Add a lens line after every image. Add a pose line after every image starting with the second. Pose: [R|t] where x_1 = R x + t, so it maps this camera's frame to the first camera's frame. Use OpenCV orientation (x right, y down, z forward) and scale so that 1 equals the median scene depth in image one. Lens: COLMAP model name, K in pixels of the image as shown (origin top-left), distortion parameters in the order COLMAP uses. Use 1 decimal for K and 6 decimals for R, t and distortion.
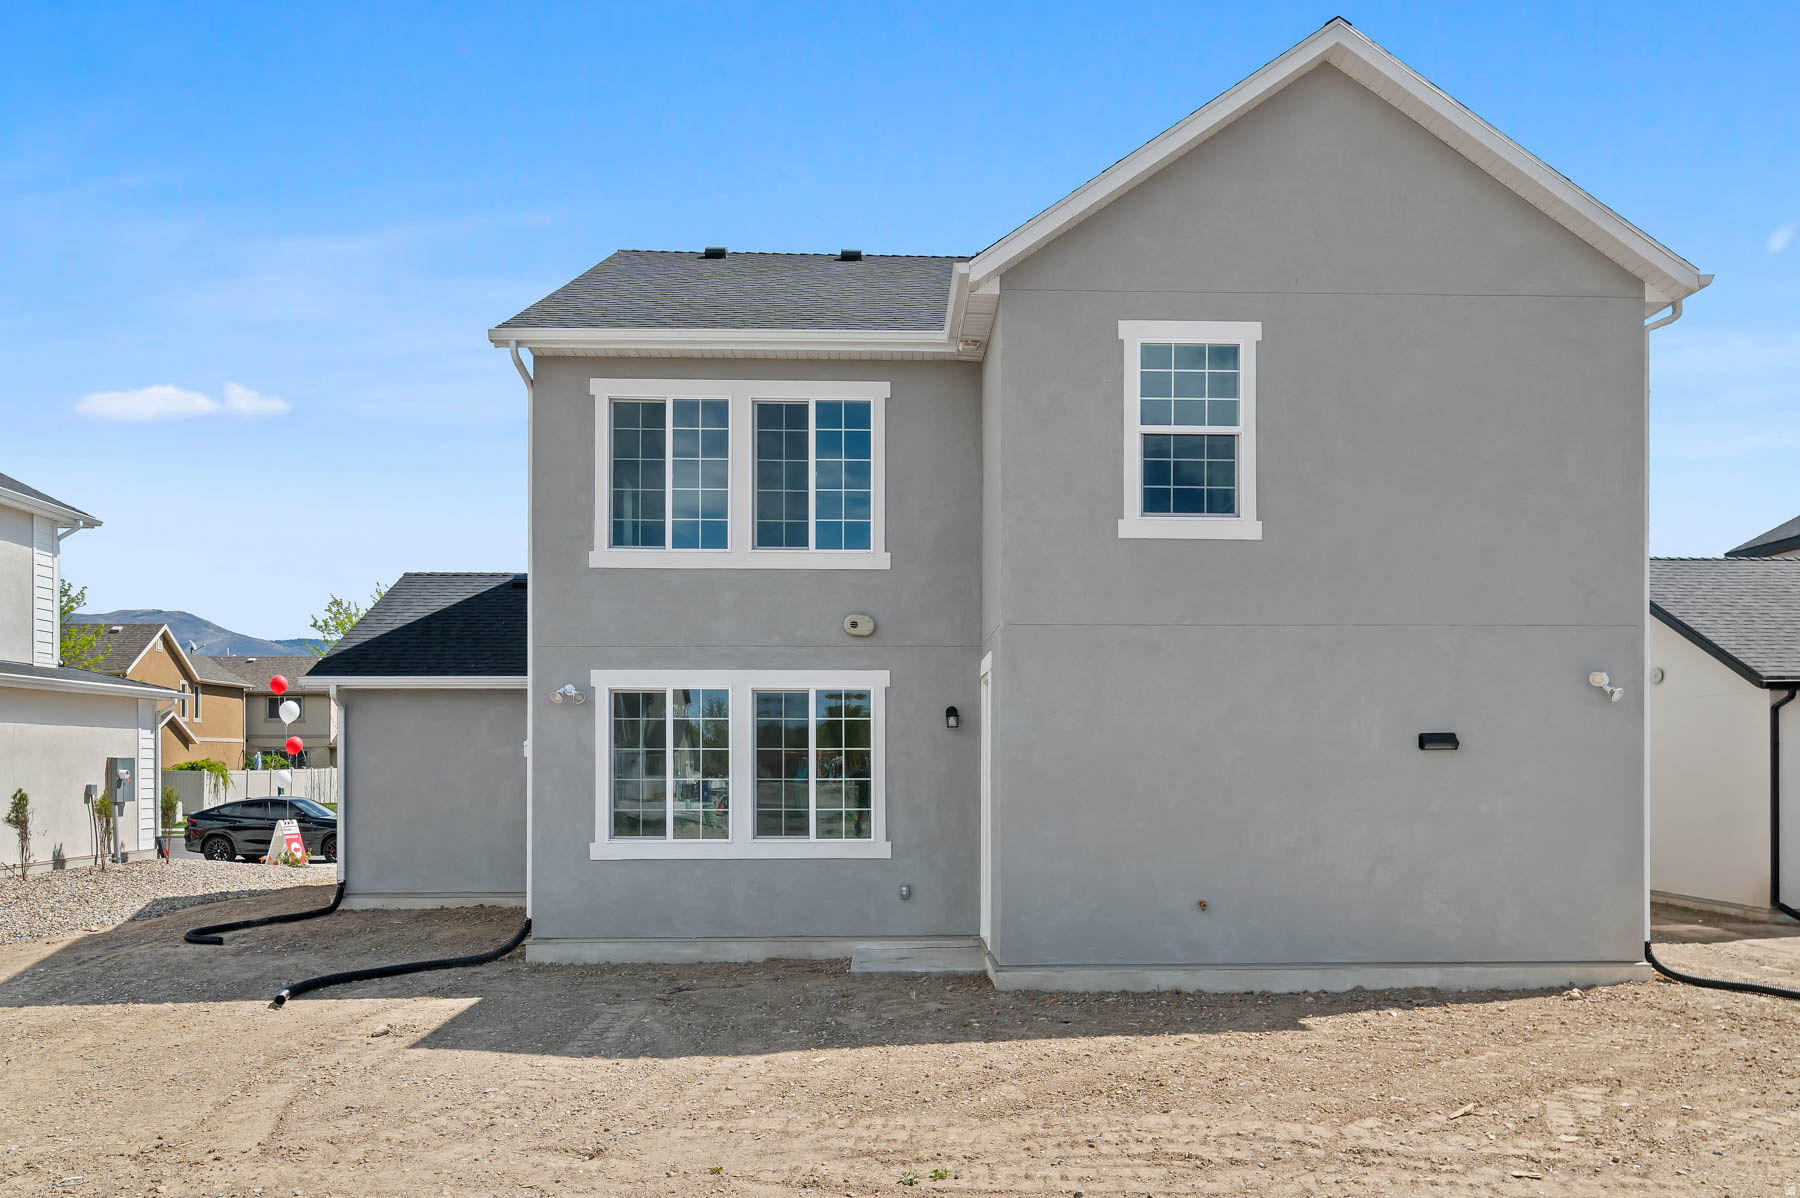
lens RADIAL K [[1331.5, 0, 904.7], [0, 1331.5, 607.0], [0, 0, 1]] dist [0.006756, -0.009735]
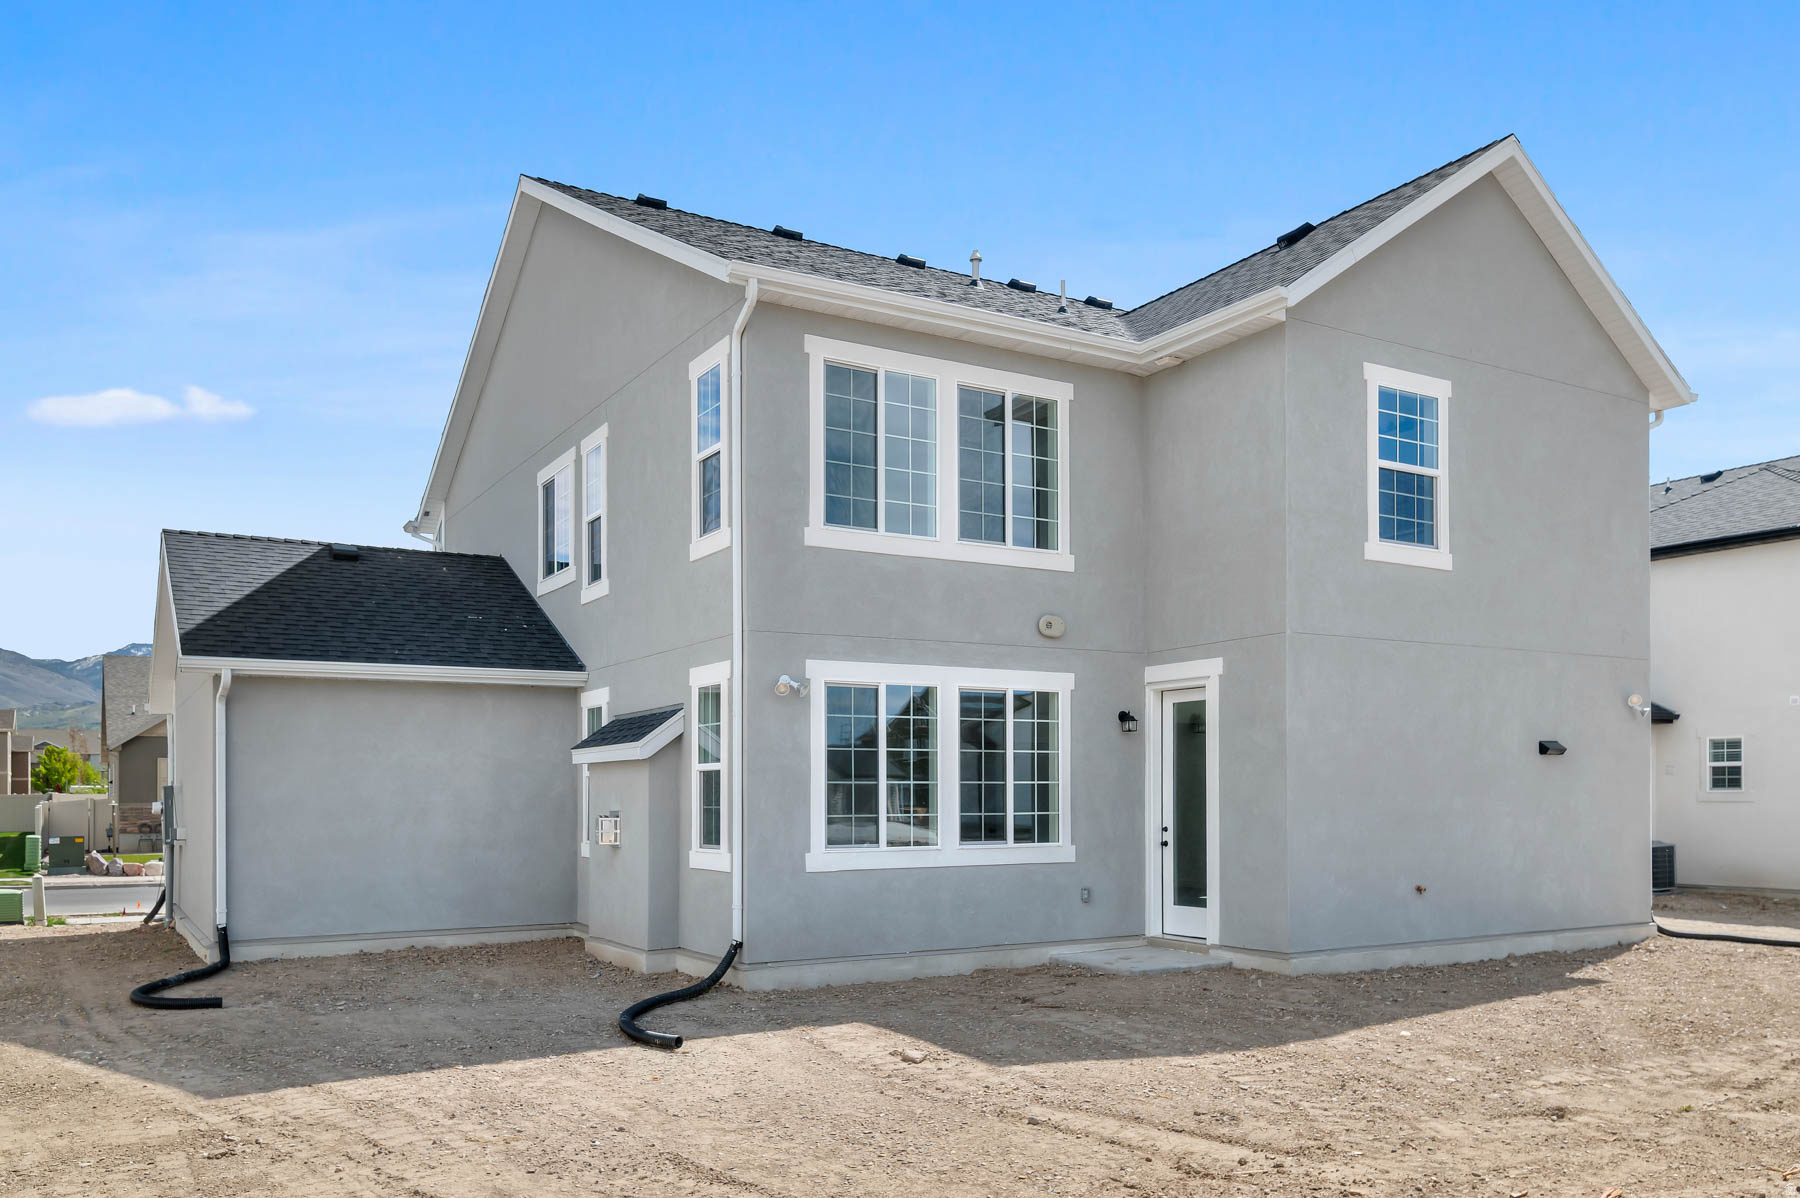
lens RADIAL K [[1385.0, 0, 898.6], [0, 1385.0, 635.7], [0, 0, 1]] dist [-0.001442, -0.003571]
pose [[0.878133, 0.052142, 0.475567, -0.628756], [-0.051266, 0.998575, -0.014824, 0.041982], [-0.475662, -0.011363, 0.879555, 0.155301]]
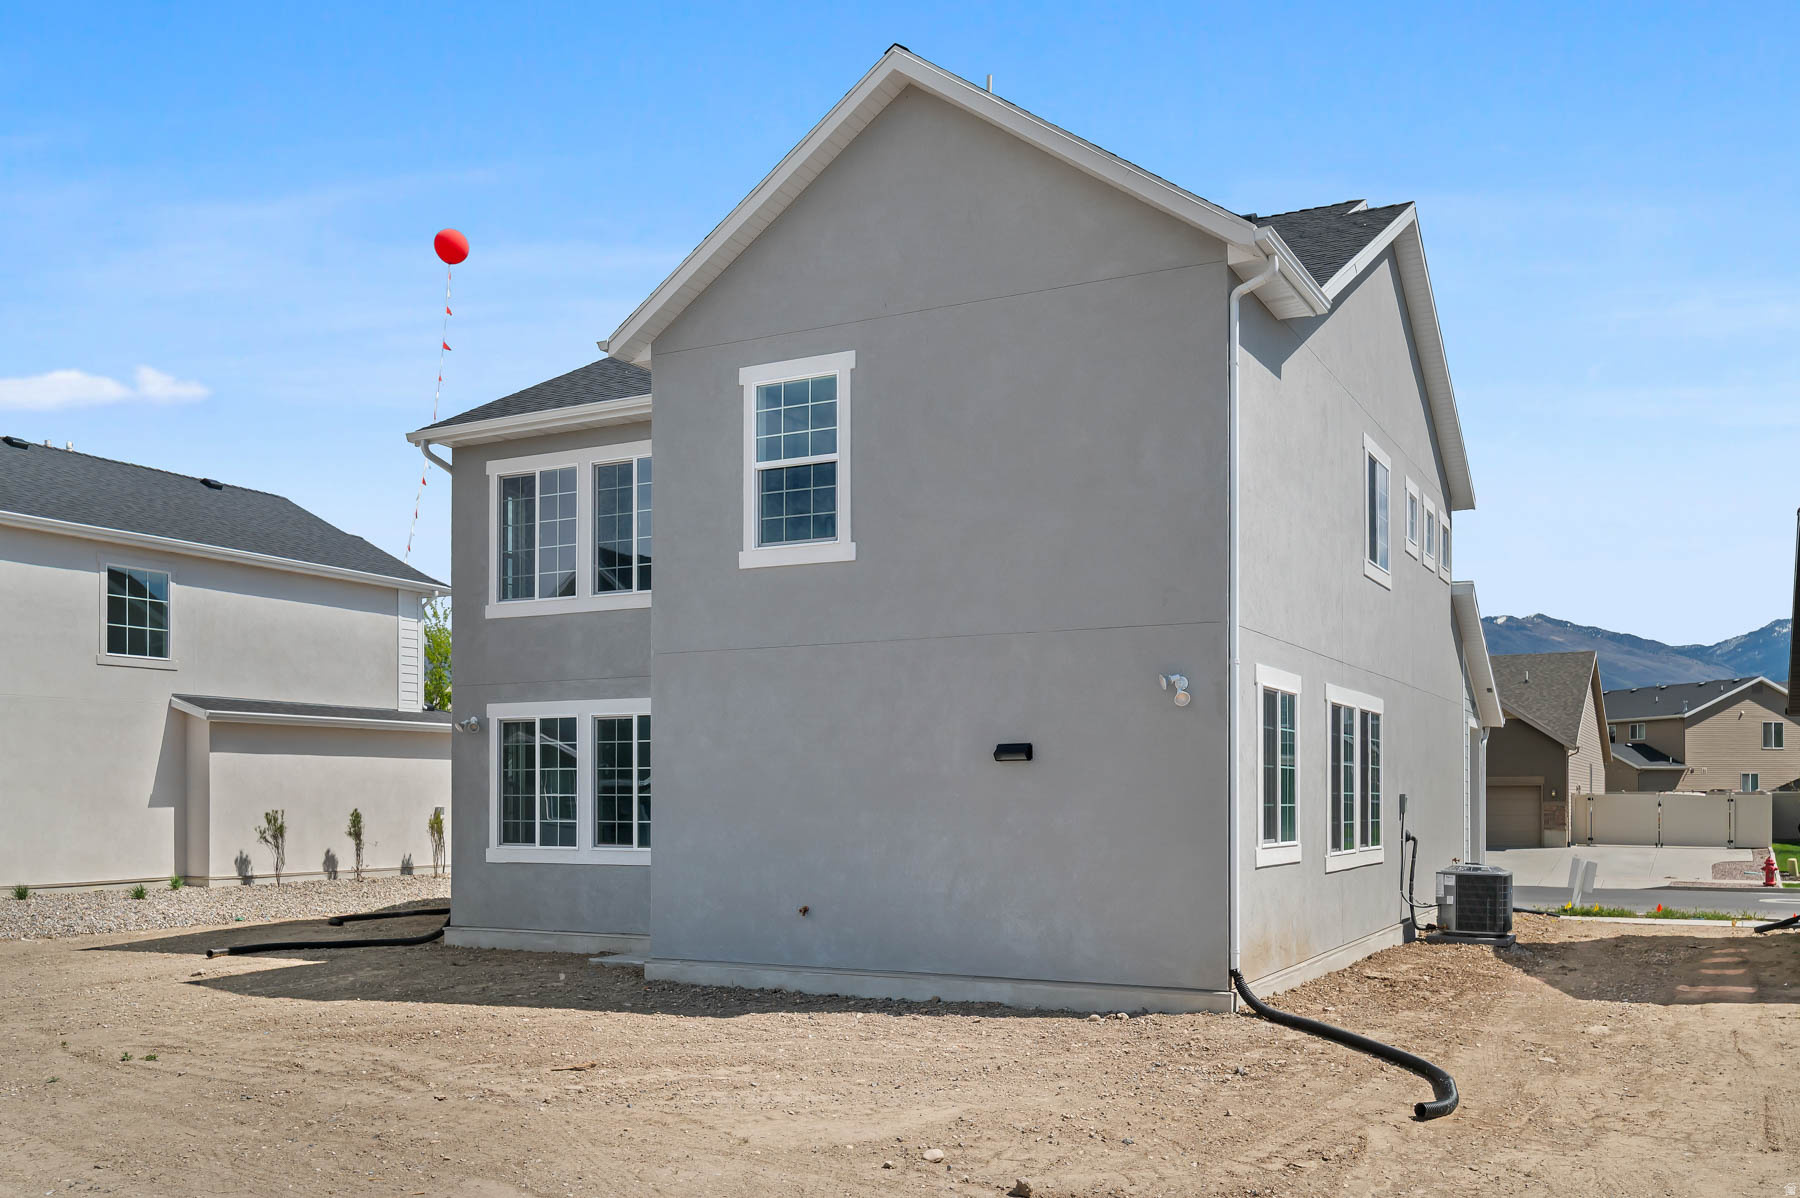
lens RADIAL K [[1511.4, 0, 894.0], [0, 1511.4, 594.6], [0, 0, 1]] dist [-0.000251, 0.002157]
pose [[0.871368, -0.065752, -0.486203, 0.759565], [0.056890, 0.997835, -0.032986, 0.014709], [0.487320, 0.001083, 0.873223, -0.011172]]
